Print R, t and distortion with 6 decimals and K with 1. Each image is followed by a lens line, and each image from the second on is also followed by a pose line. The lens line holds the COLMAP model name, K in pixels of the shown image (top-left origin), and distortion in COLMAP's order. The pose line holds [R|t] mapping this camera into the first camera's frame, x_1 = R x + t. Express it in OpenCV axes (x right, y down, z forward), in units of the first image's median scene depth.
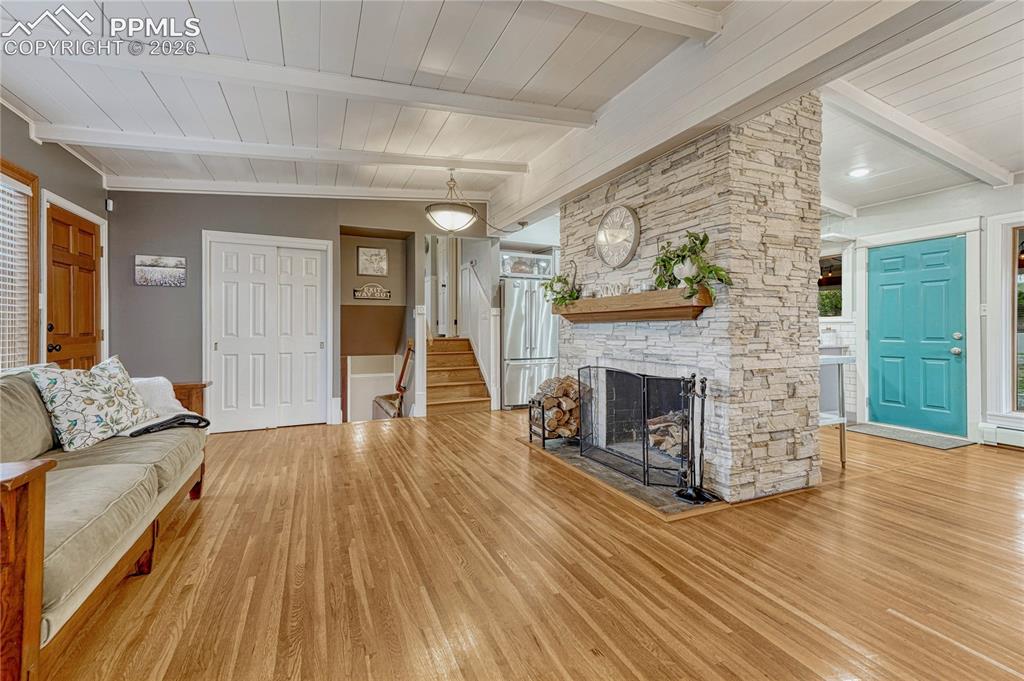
lens RADIAL K [[427.6, 0, 509.6], [0, 427.6, 329.3], [0, 0, 1]] dist [0.001787, 0.000122]
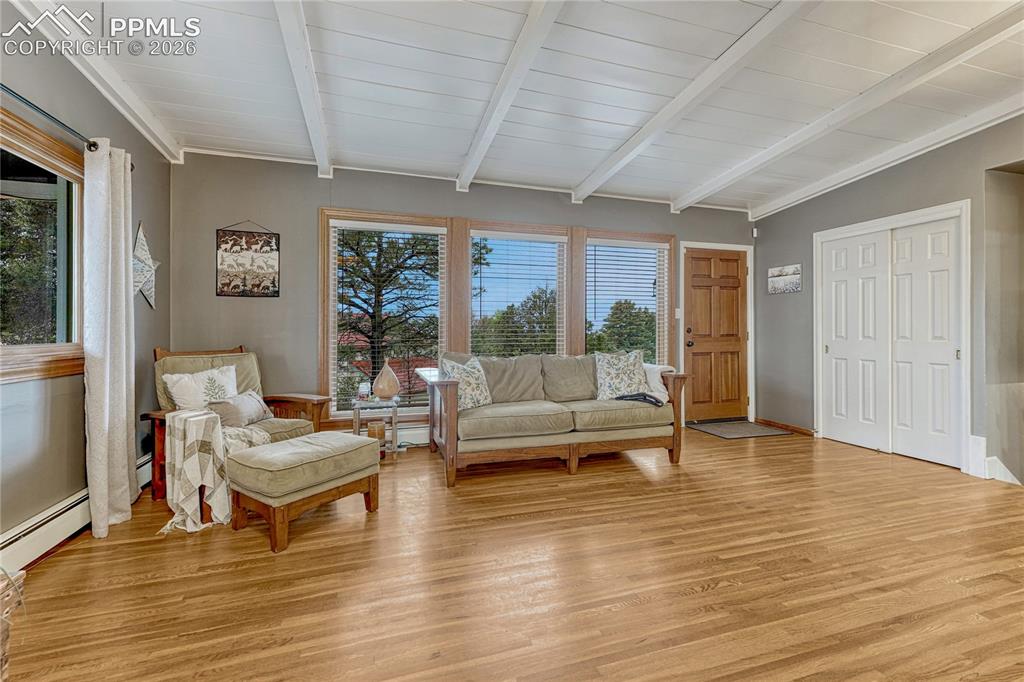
lens RADIAL K [[427.6, 0, 509.6], [0, 427.6, 329.8], [0, 0, 1]] dist [0.001787, 0.000122]
pose [[-0.126523, -0.004509, -0.991953, 0.531520], [-0.000070, 0.999990, -0.004537, 0.000735], [0.991964, -0.000505, -0.126522, 0.591511]]
